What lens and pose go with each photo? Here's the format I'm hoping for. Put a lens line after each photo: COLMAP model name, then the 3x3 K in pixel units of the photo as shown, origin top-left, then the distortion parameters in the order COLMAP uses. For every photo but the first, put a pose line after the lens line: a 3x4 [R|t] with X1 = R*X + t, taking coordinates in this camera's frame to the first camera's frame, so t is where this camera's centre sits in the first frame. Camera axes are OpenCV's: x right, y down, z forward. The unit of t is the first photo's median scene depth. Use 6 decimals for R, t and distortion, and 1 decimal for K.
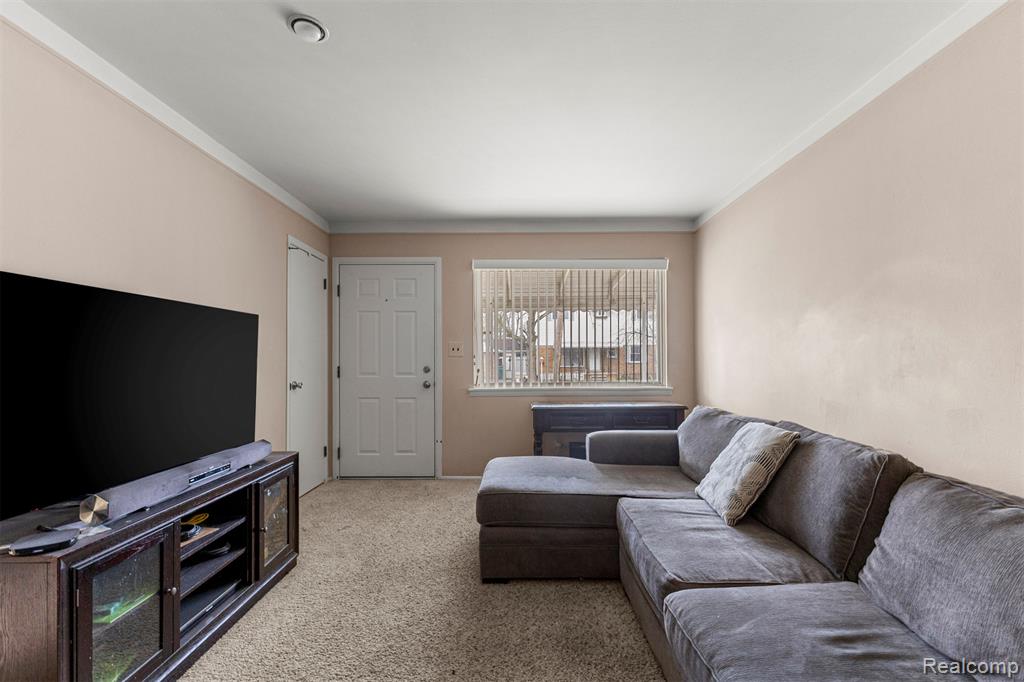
lens RADIAL K [[446.5, 0, 512.6], [0, 446.5, 366.9], [0, 0, 1]] dist [0.014444, -0.000021]
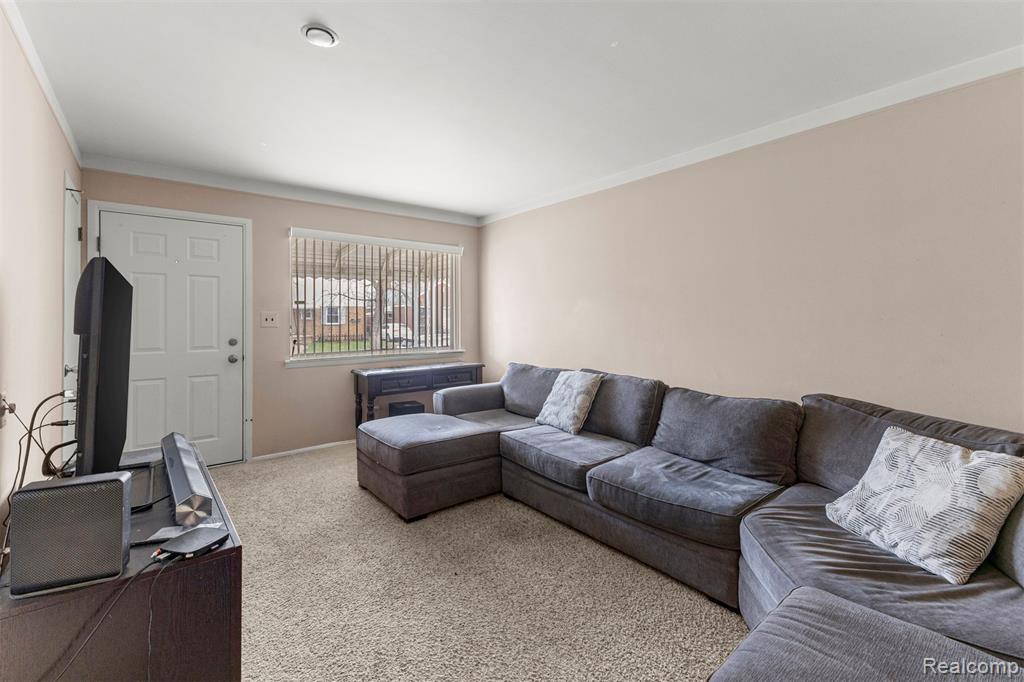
lens RADIAL K [[446.1, 0, 512.4], [0, 446.1, 332.0], [0, 0, 1]] dist [0.014495, -0.000523]
pose [[0.782214, -0.018739, 0.622728, -0.412539], [0.012560, 0.999819, 0.014309, -0.026504], [-0.622883, -0.003371, 0.782308, -0.070369]]
